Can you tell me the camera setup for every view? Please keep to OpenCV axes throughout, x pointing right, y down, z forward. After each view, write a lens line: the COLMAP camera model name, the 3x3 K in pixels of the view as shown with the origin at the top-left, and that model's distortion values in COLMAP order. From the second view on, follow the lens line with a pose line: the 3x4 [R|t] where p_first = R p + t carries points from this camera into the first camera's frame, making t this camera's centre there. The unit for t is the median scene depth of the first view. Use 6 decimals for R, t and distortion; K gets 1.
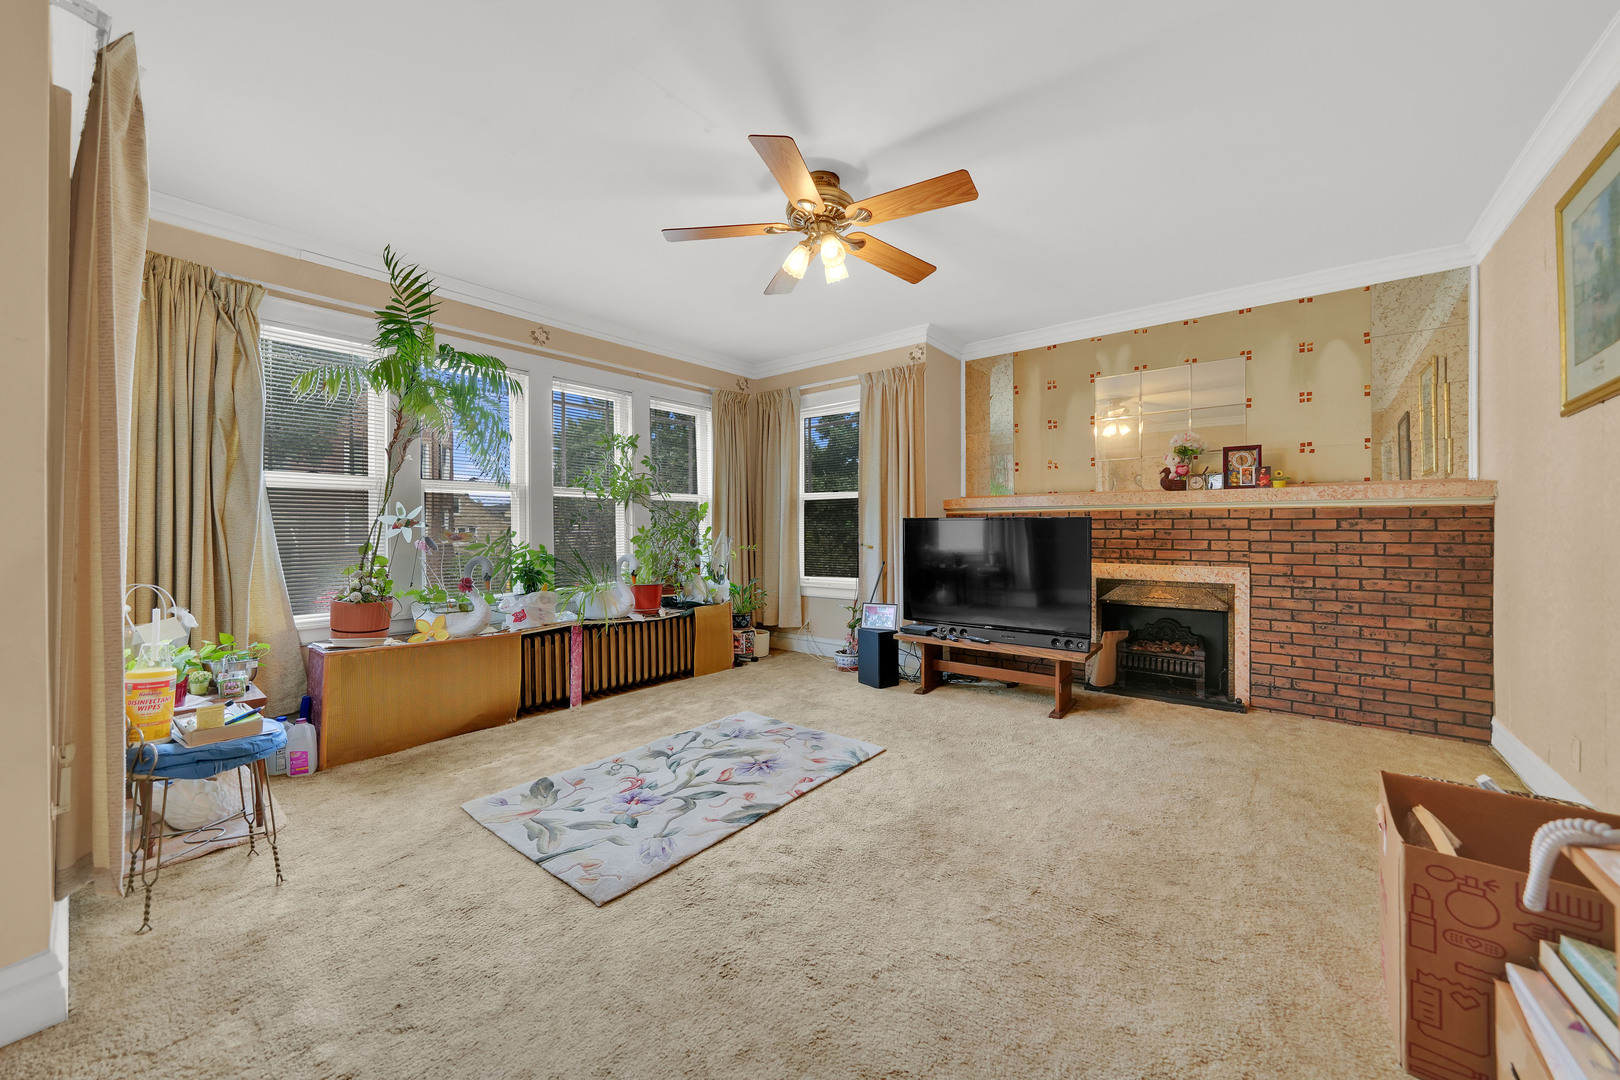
lens RADIAL K [[588.7, 0, 820.4], [0, 588.7, 537.6], [0, 0, 1]] dist [0.000470, 0.000029]
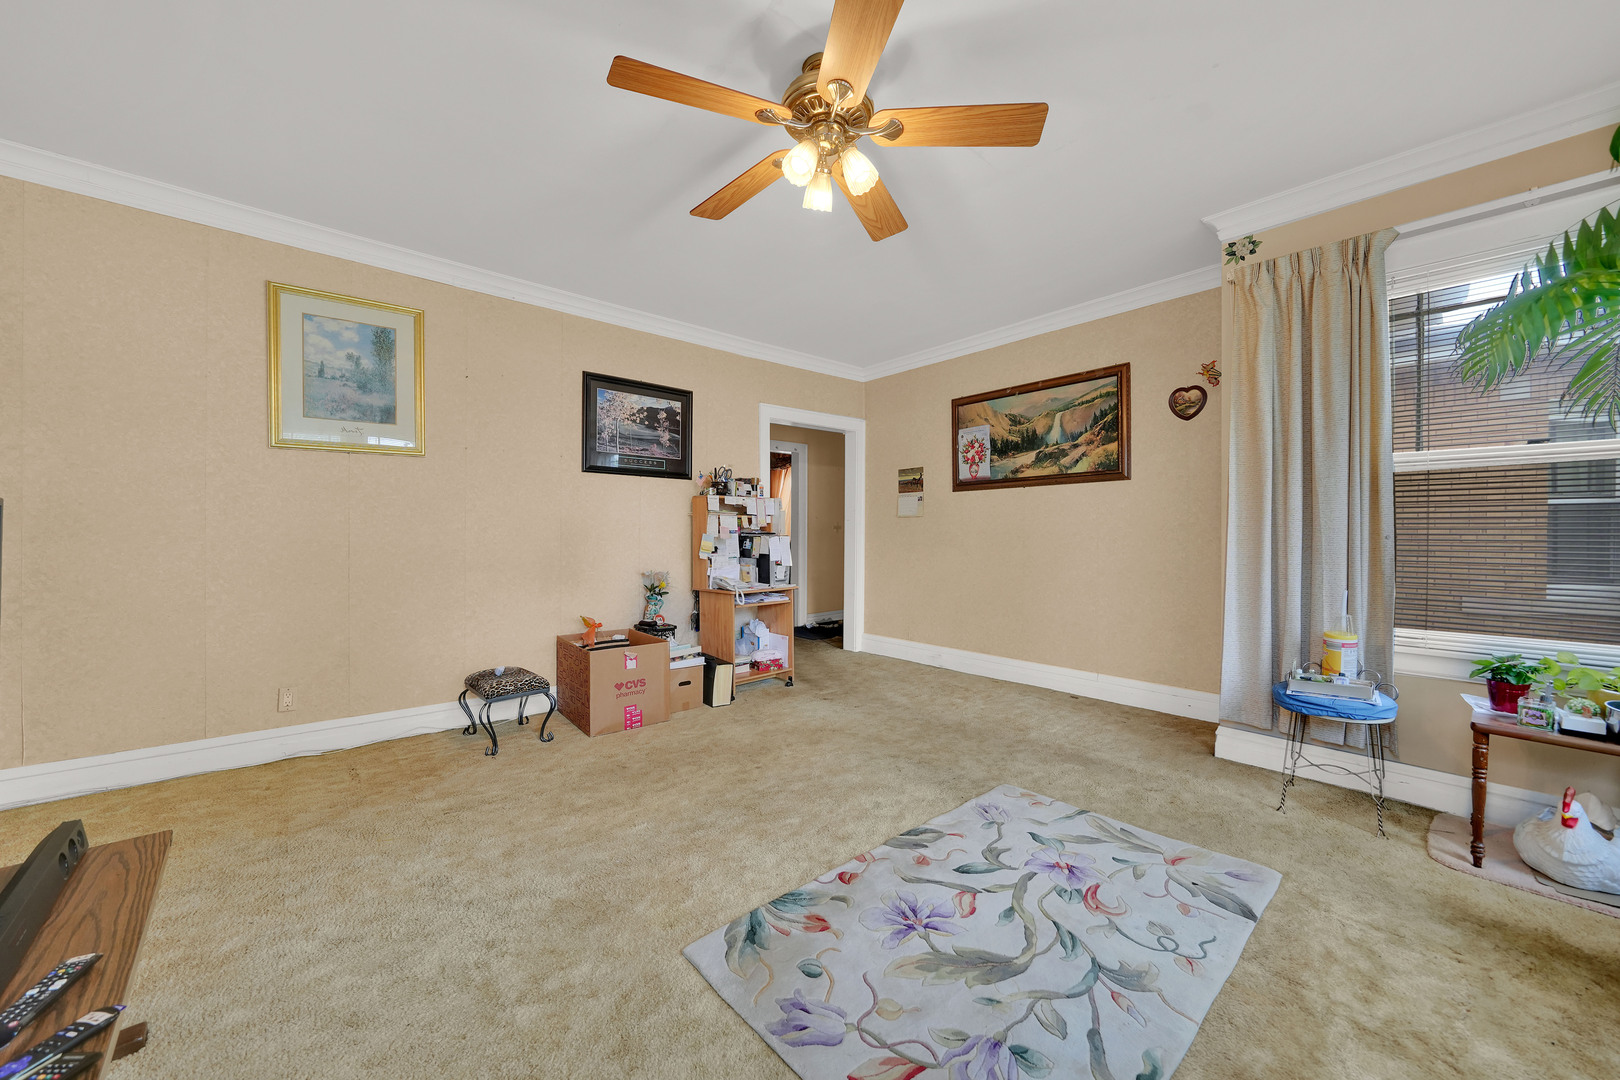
lens RADIAL K [[588.7, 0, 820.4], [0, 588.7, 537.6], [0, 0, 1]] dist [0.000470, 0.000029]
pose [[-0.984685, 0.000749, 0.174341, -0.121952], [0.003340, 0.999888, 0.014566, -0.018622], [-0.174311, 0.014925, -0.984578, 1.778039]]
